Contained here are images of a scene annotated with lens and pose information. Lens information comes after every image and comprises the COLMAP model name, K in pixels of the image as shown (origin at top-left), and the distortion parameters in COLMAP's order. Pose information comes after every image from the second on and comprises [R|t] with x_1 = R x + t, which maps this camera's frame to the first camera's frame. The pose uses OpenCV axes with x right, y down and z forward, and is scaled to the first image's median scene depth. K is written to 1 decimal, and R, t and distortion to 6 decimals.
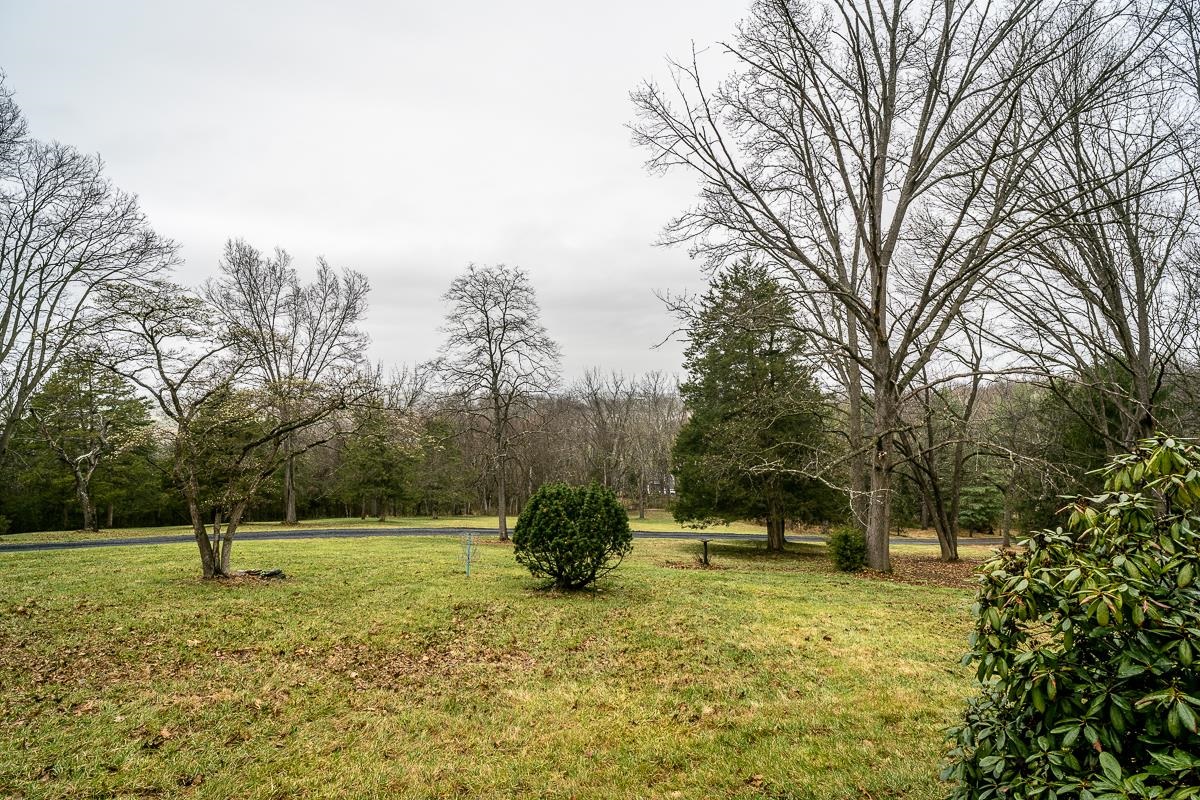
lens RADIAL K [[625.9, 0, 596.5], [0, 625.9, 396.0], [0, 0, 1]] dist [-0.003140, 0.000037]
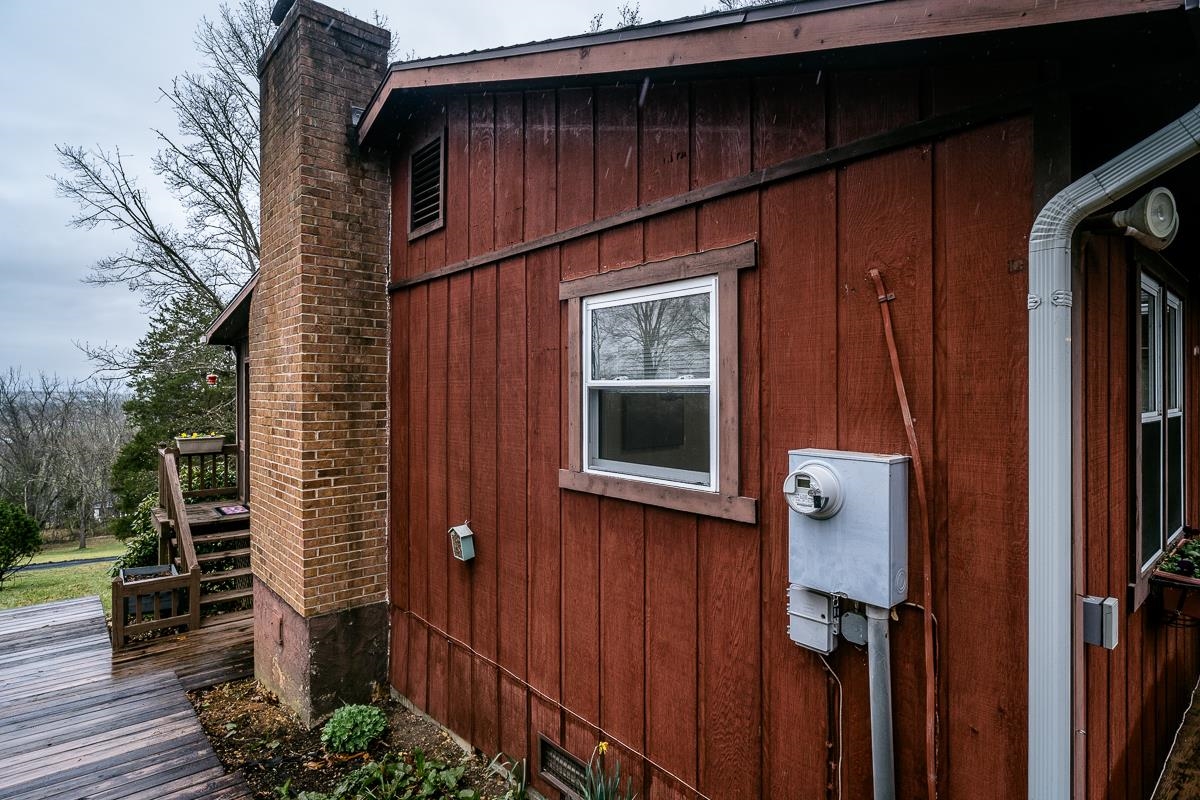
lens RADIAL K [[625.9, 0, 596.5], [0, 625.9, 396.0], [0, 0, 1]] dist [-0.003140, 0.000037]
pose [[0.731108, 0.013772, 0.682123, 0.003750], [-0.009231, 0.999904, -0.010294, -0.025825], [-0.682199, 0.001229, 0.731165, -0.261379]]
